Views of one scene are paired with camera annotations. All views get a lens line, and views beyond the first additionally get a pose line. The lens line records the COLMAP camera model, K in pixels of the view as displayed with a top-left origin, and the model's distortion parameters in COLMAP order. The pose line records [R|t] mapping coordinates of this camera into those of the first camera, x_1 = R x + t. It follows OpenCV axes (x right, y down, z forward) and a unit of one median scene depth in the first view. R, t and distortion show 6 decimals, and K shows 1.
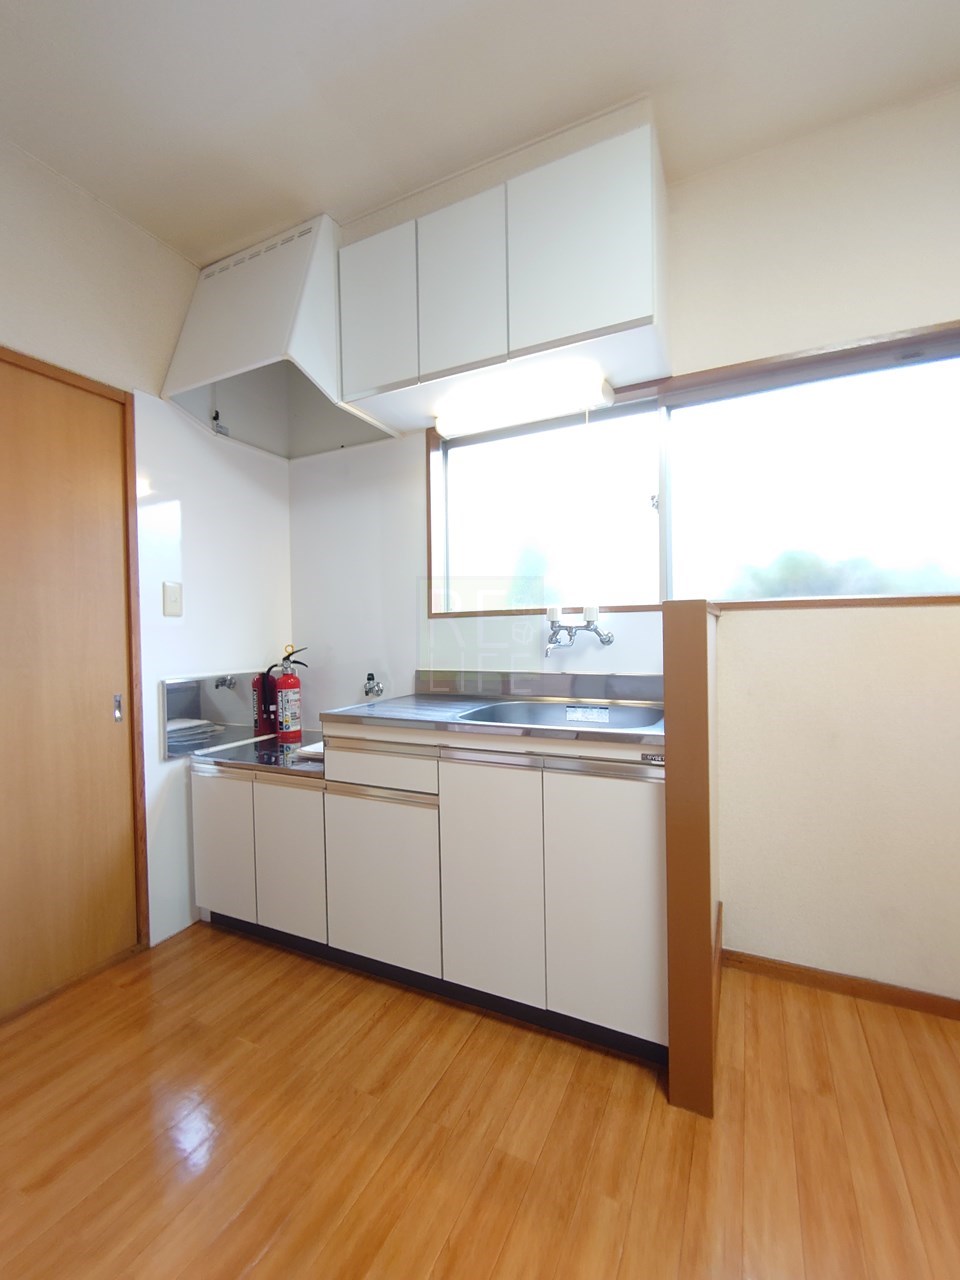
lens RADIAL K [[546.5, 0, 483.5], [0, 546.5, 644.1], [0, 0, 1]] dist [-0.009282, 0.000184]
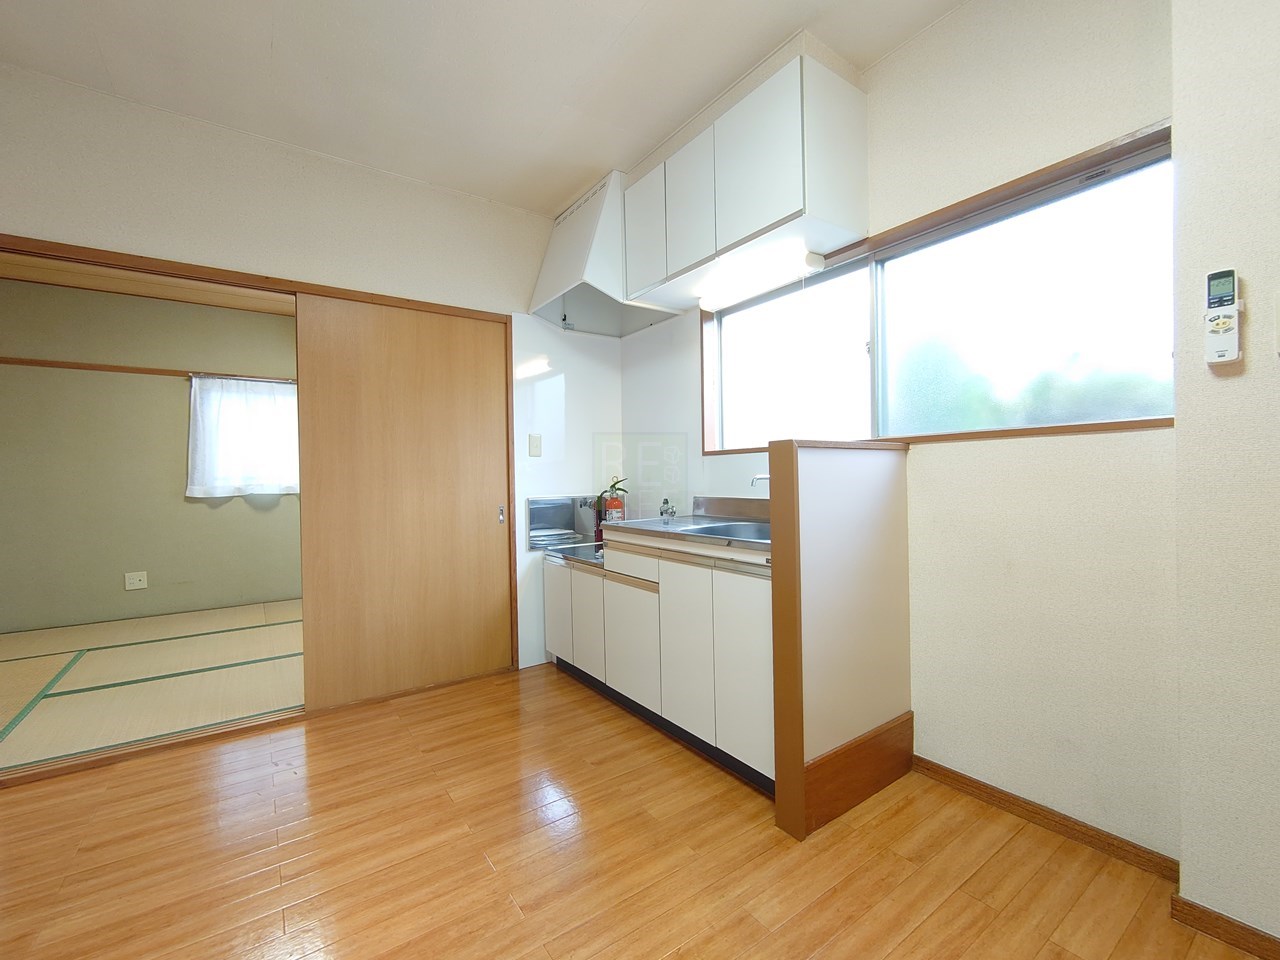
lens RADIAL K [[546.5, 0, 640.0], [0, 546.5, 480.0], [0, 0, 1]] dist [-0.009282, 0.000184]
pose [[0.874186, 0.006325, -0.485551, 0.450868], [-0.005796, 0.999980, 0.002591, 0.008342], [0.485557, 0.000550, 0.874205, -0.199623]]
